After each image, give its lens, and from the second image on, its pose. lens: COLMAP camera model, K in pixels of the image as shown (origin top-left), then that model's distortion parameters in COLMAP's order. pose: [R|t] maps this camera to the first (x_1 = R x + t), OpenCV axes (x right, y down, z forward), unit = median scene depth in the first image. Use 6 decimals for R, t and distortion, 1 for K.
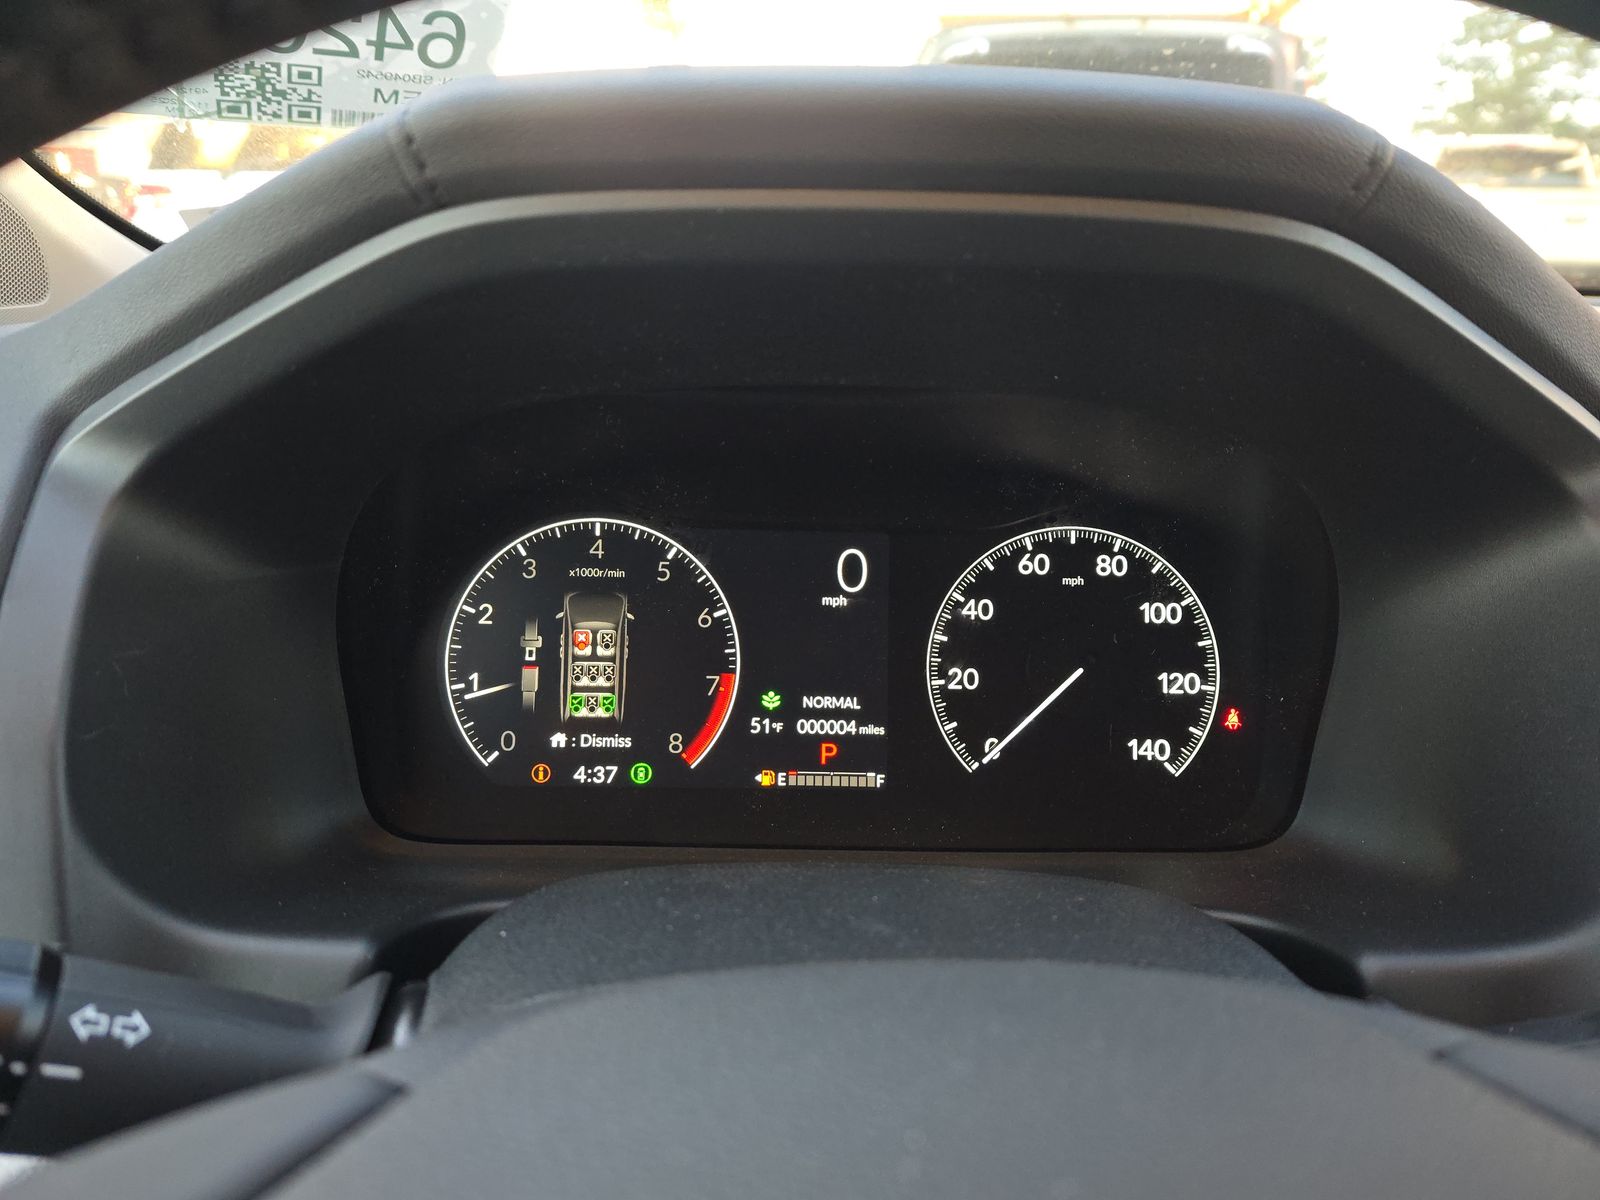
lens RADIAL K [[1073.4, 0, 800.0], [0, 1073.4, 600.0], [0, 0, 1]] dist [0.111423, -0.168470]
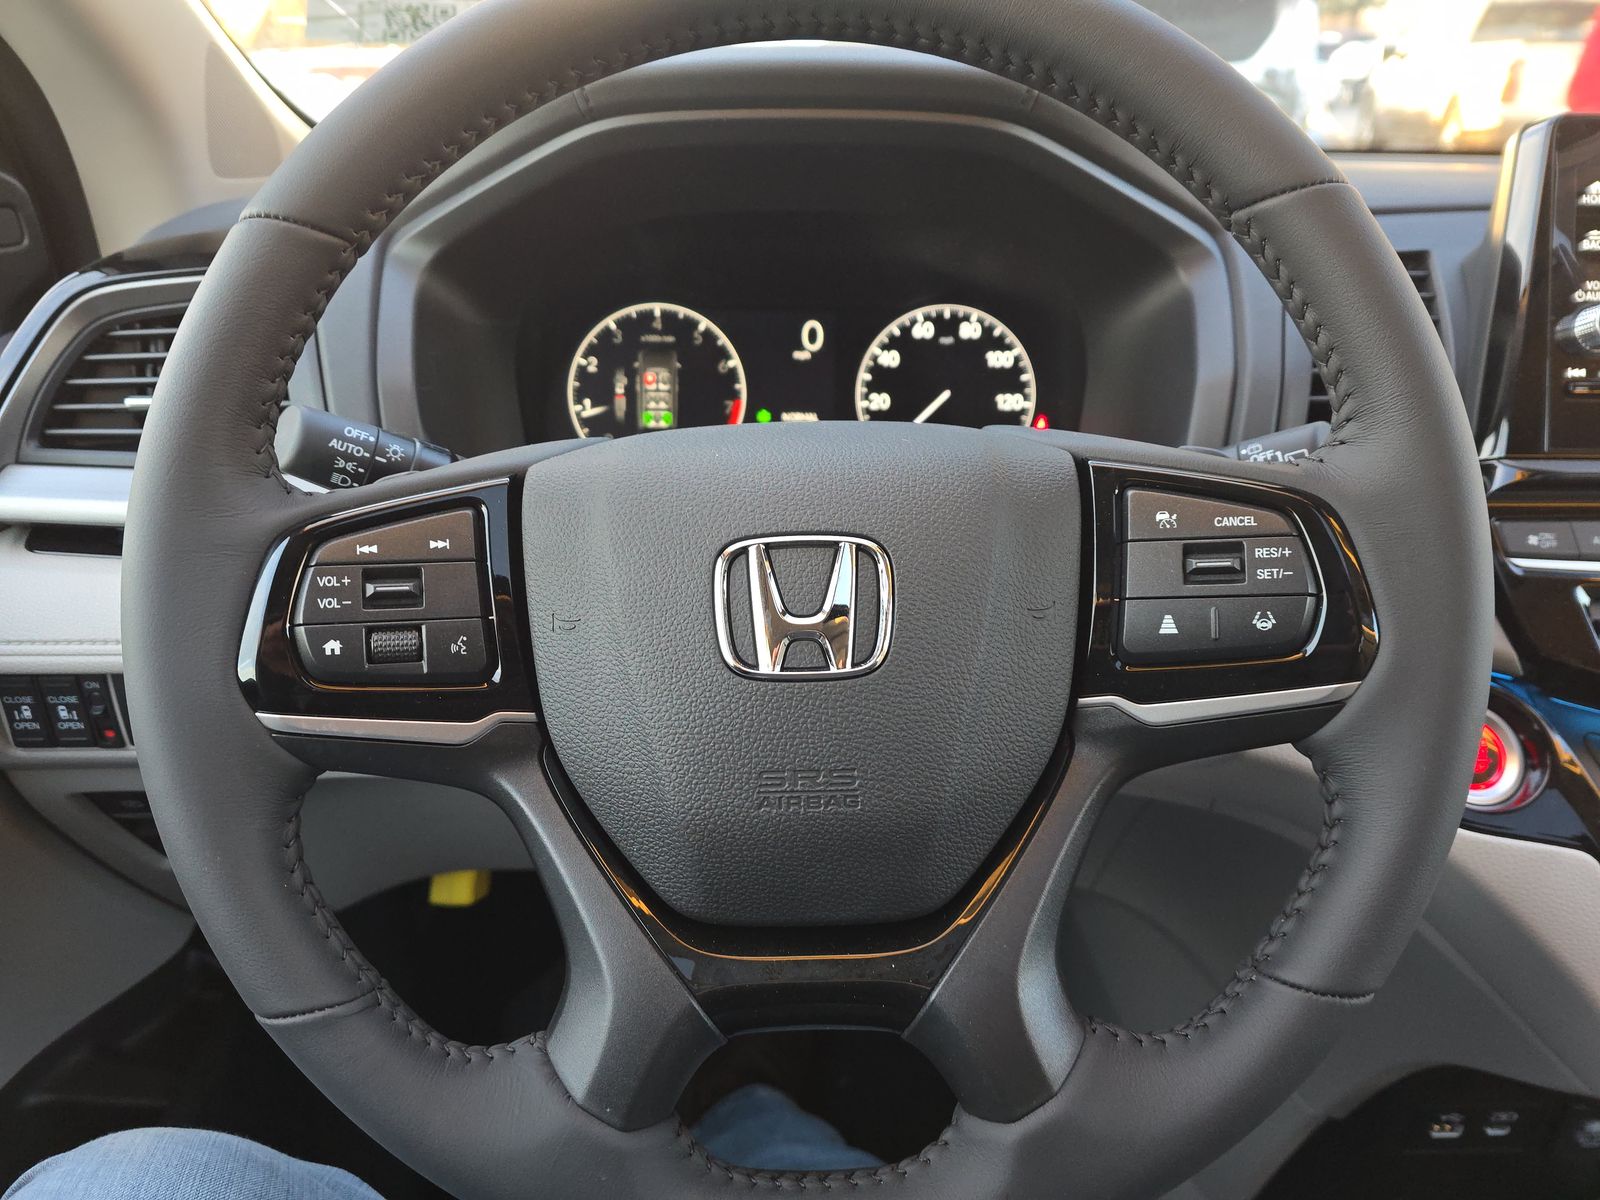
lens RADIAL K [[1074.6, 0, 785.2], [0, 1074.6, 605.5], [0, 0, 1]] dist [0.077460, -0.111875]
pose [[0.999515, -0.005224, -0.030695, 0.055692], [0.008469, 0.994269, 0.106567, 0.206381], [0.029962, -0.106775, 0.993832, -0.682592]]
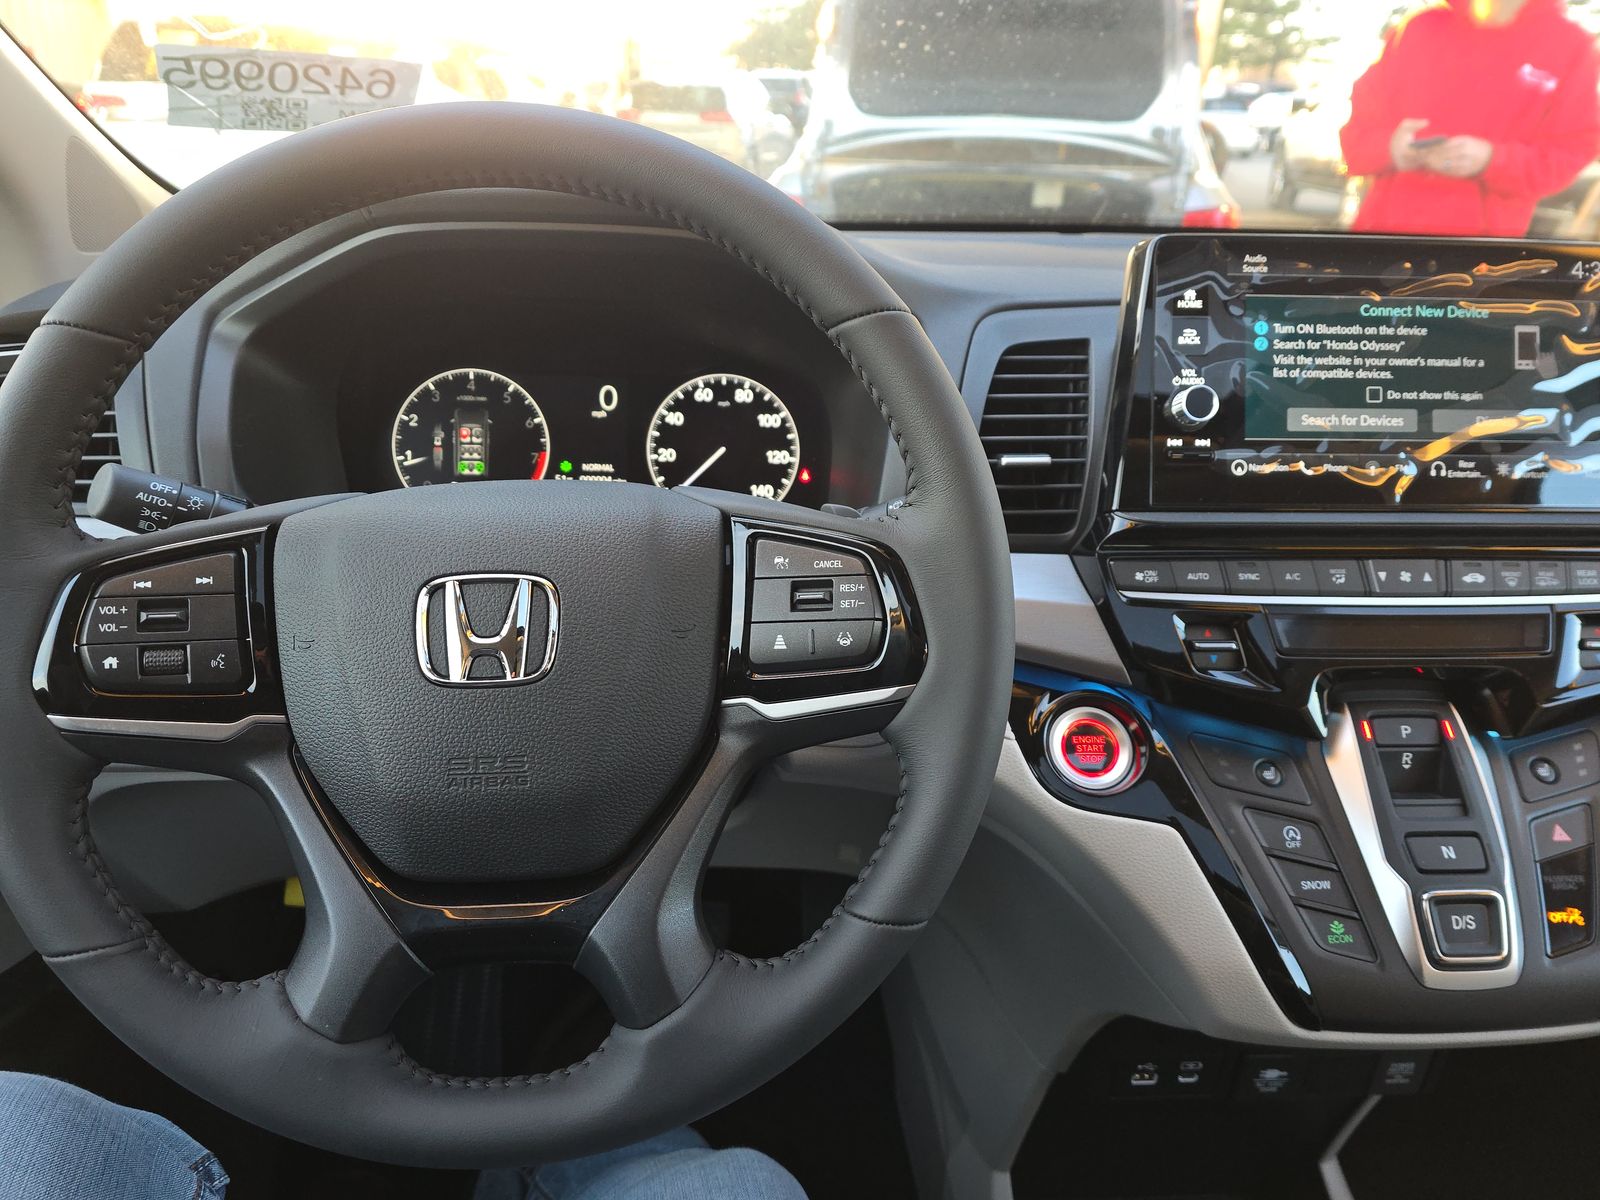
lens RADIAL K [[1076.3, 0, 798.4], [0, 1076.3, 607.2], [0, 0, 1]] dist [0.082289, -0.110296]
pose [[0.999702, -0.006913, 0.023398, 0.338324], [0.004973, 0.996622, 0.081978, 0.186549], [-0.023886, -0.081837, 0.996359, -0.944872]]
